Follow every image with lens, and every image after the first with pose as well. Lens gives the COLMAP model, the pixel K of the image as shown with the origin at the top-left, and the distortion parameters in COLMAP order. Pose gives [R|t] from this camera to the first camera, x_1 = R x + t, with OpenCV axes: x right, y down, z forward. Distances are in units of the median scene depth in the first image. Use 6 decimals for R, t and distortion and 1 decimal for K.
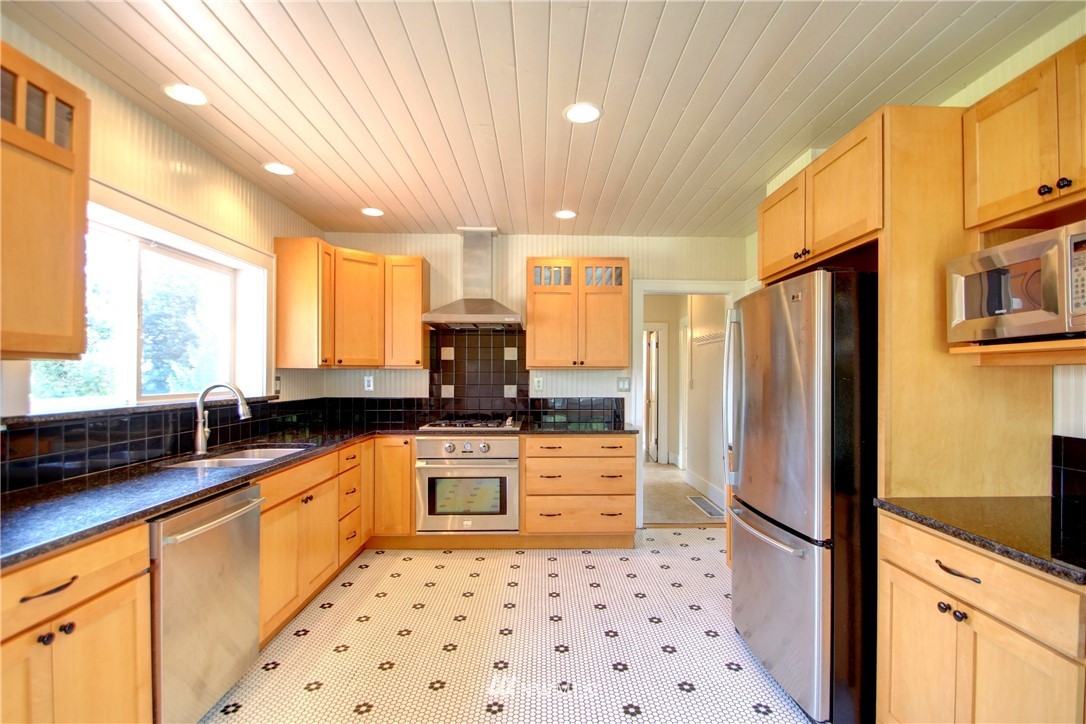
lens RADIAL K [[508.6, 0, 547.2], [0, 508.6, 372.4], [0, 0, 1]] dist [-0.004506, -0.003434]
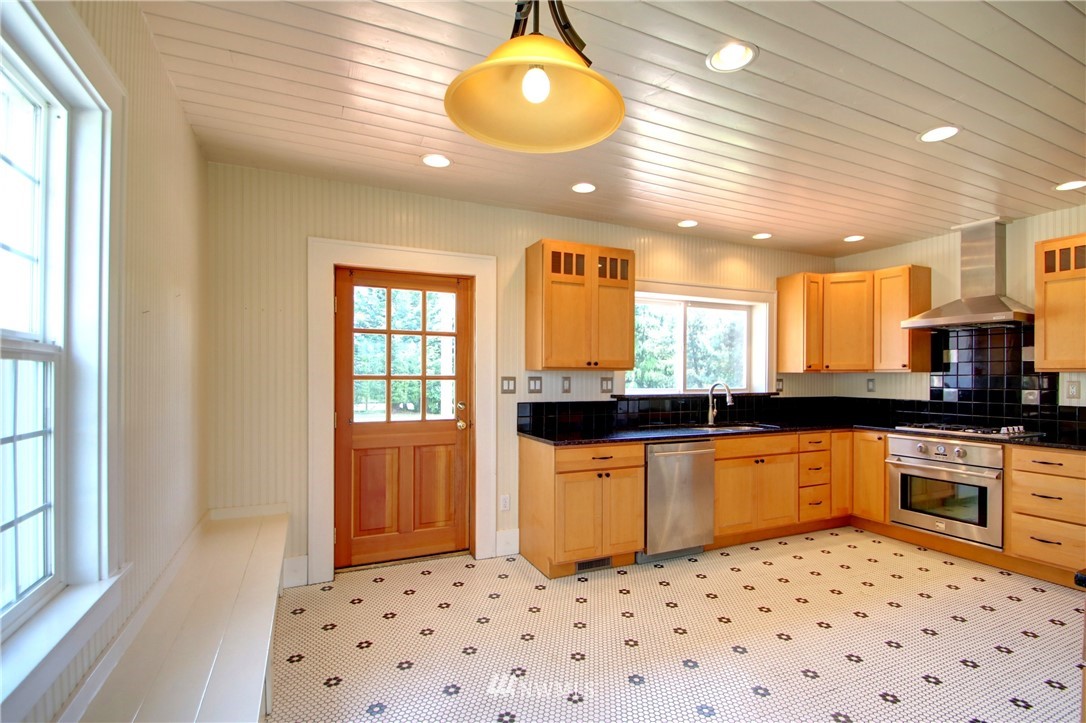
lens RADIAL K [[508.6, 0, 549.5], [0, 508.6, 362.1], [0, 0, 1]] dist [-0.004506, -0.003434]
pose [[0.401897, -0.025701, -0.915324, 0.457536], [0.001268, 0.999621, -0.027511, 0.000006], [0.915684, 0.009896, 0.401777, -0.114493]]
